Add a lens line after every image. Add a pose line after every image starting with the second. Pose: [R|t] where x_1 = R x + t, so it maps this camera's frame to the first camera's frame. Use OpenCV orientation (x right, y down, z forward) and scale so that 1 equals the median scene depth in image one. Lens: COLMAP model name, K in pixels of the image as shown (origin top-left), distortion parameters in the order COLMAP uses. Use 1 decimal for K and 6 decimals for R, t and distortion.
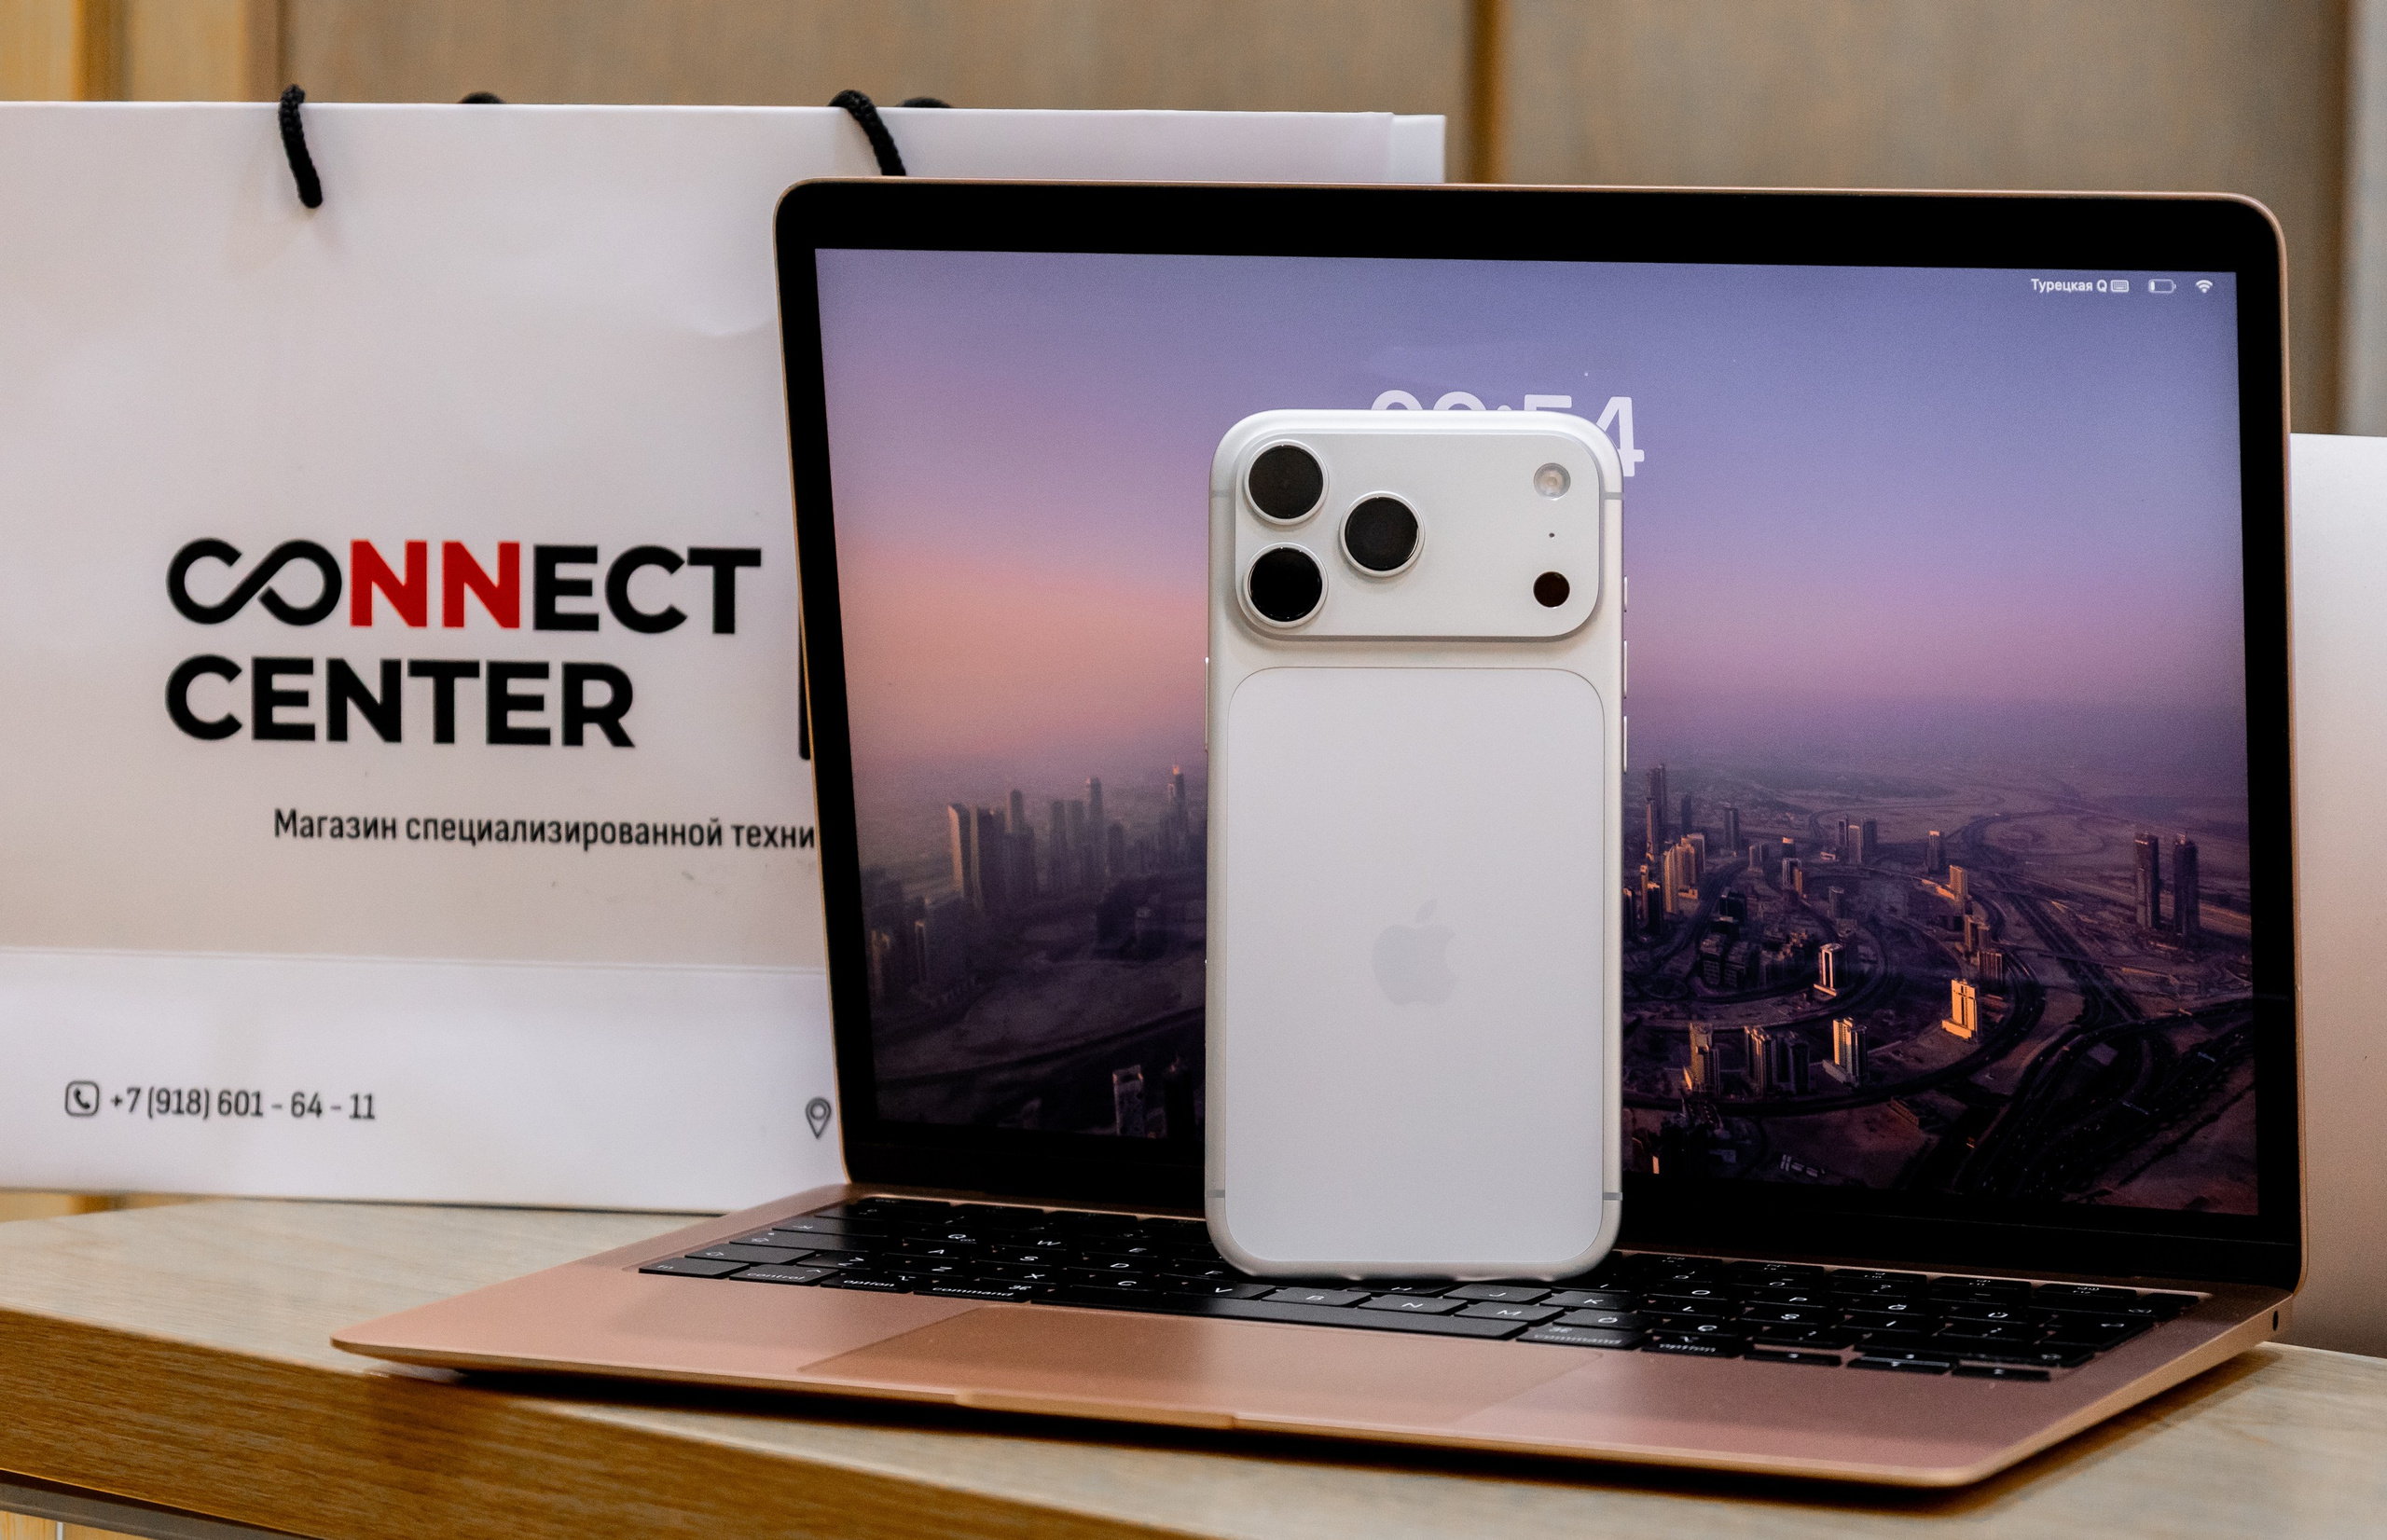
lens RADIAL K [[6931.4, 0, 1189.1], [0, 6931.4, 737.1], [0, 0, 1]] dist [0.023062, -0.312237]
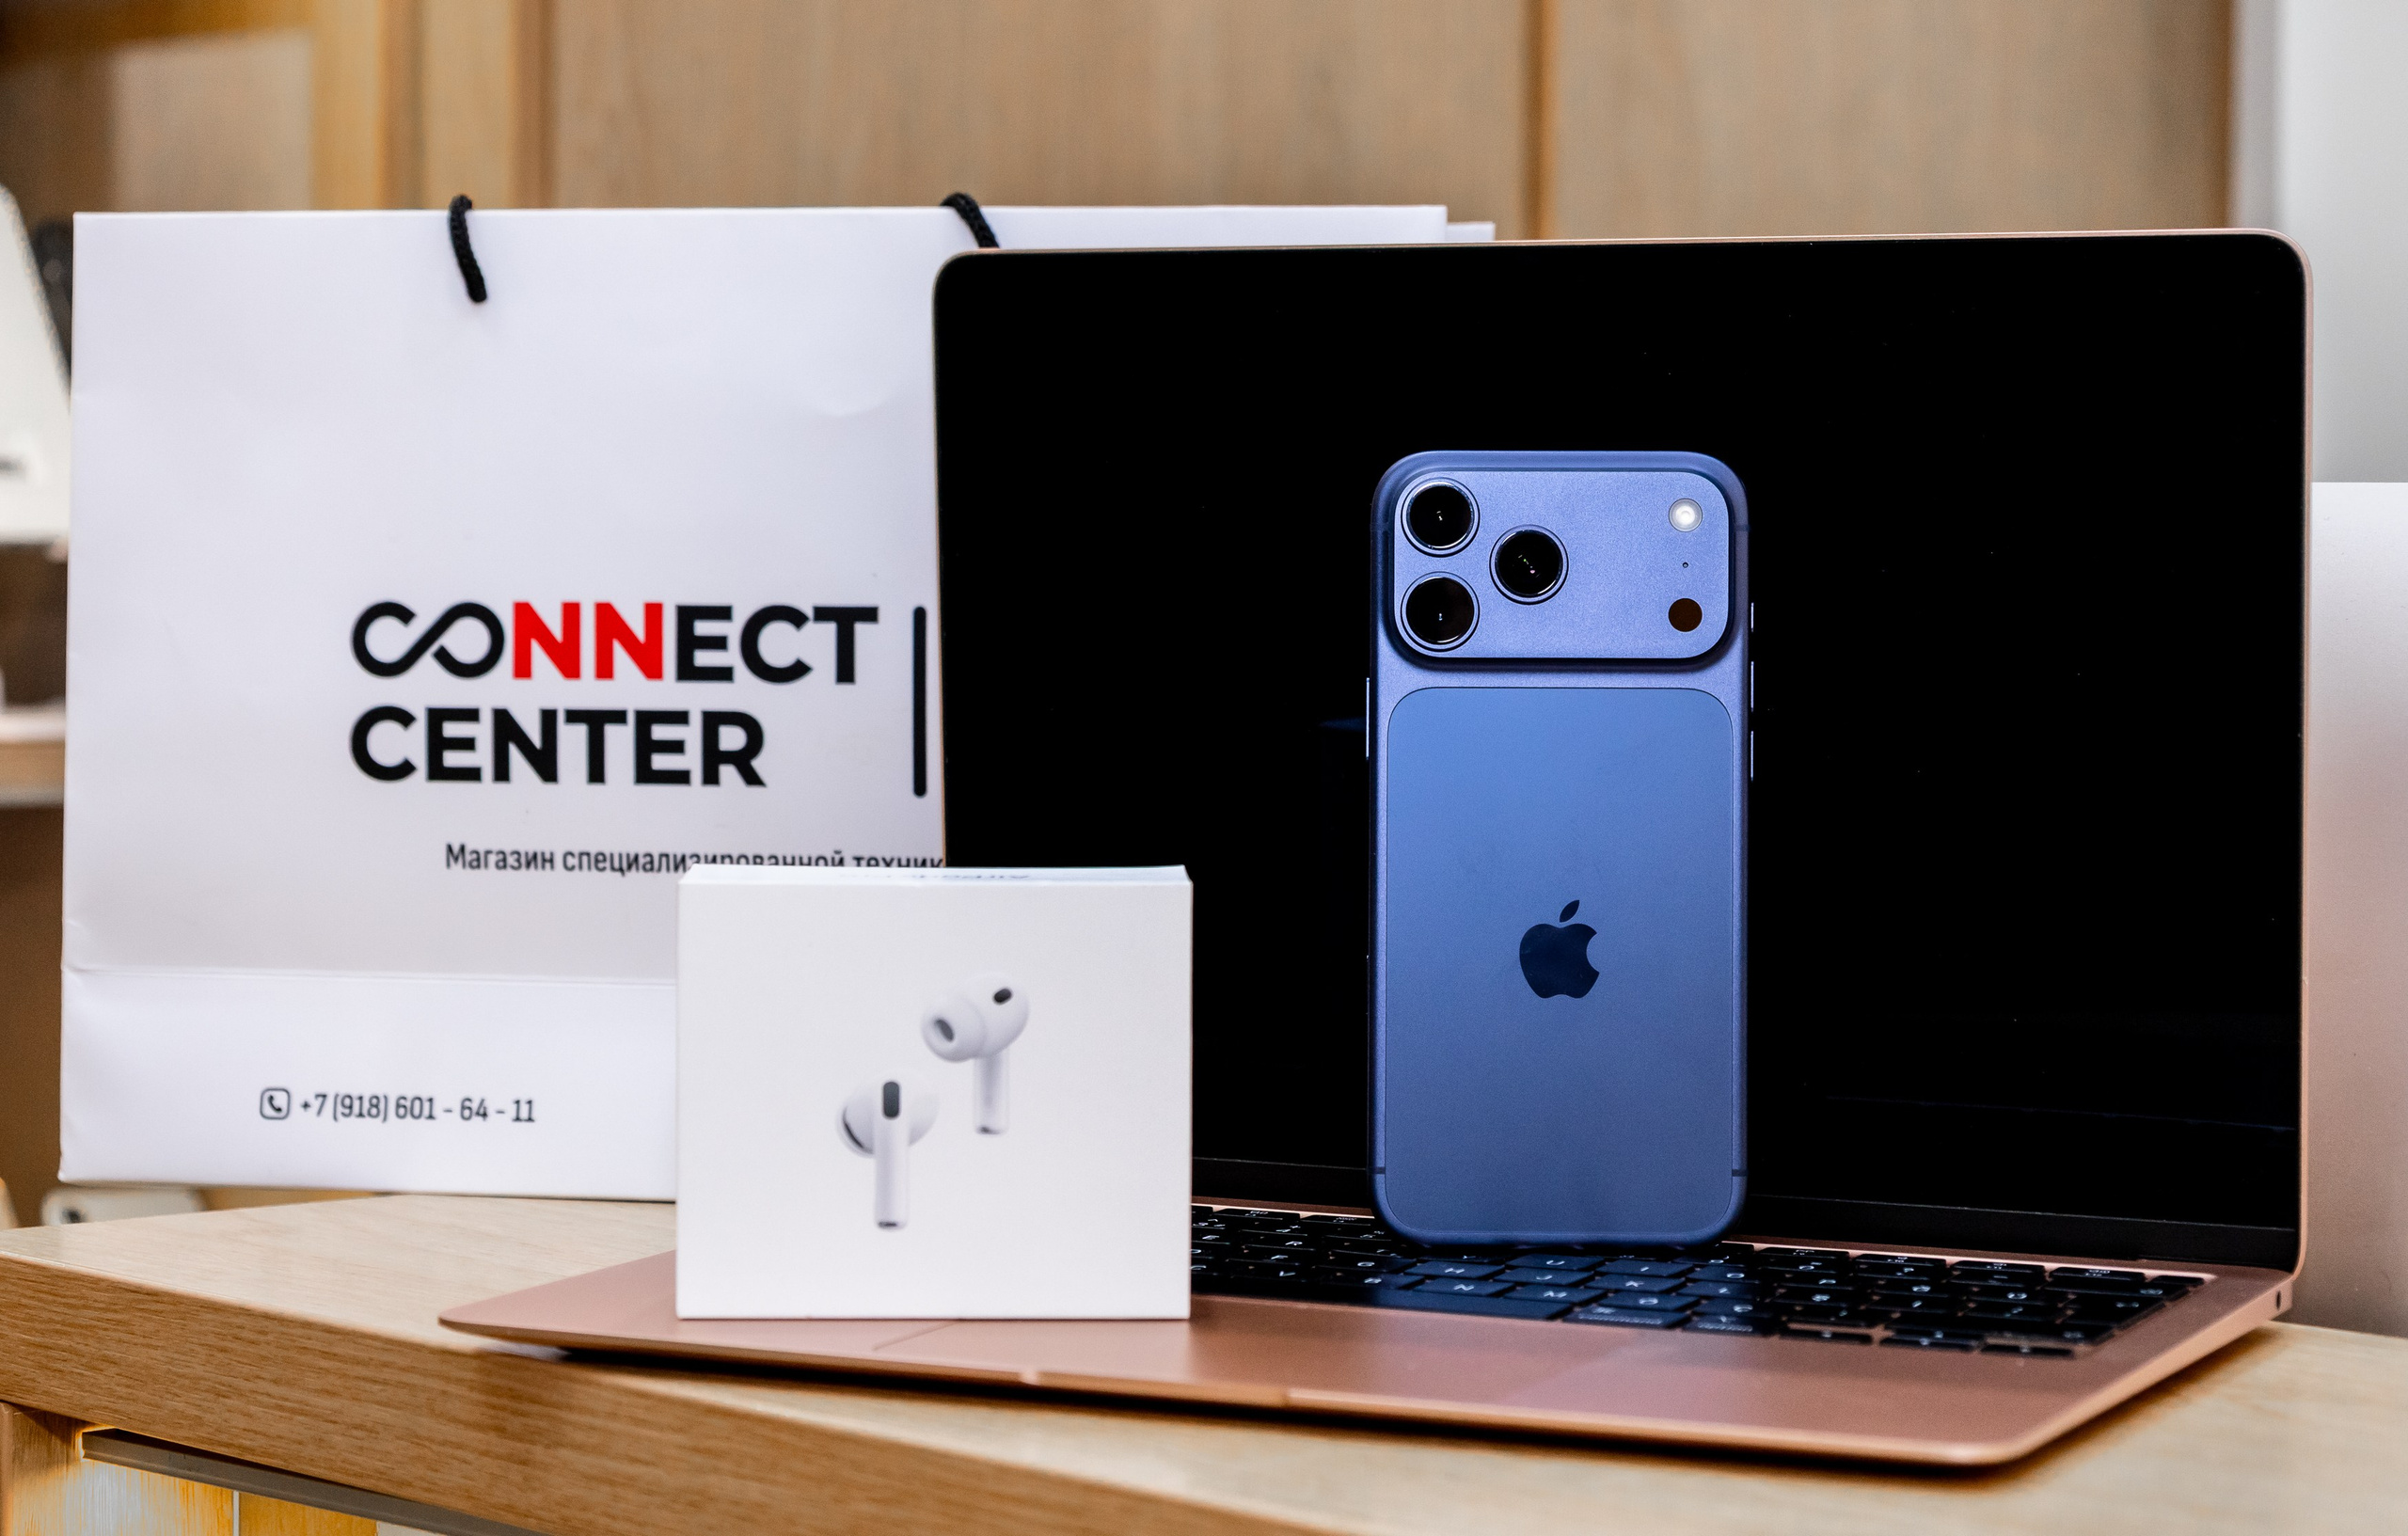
lens RADIAL K [[5001.9, 0, 1243.0], [0, 5001.9, 768.3], [0, 0, 1]] dist [0.009409, -0.403234]
pose [[0.999914, -0.000917, -0.013068, 0.007871], [0.000597, 0.999699, -0.024510, 0.020371], [0.013087, 0.024500, 0.999614, 0.221127]]
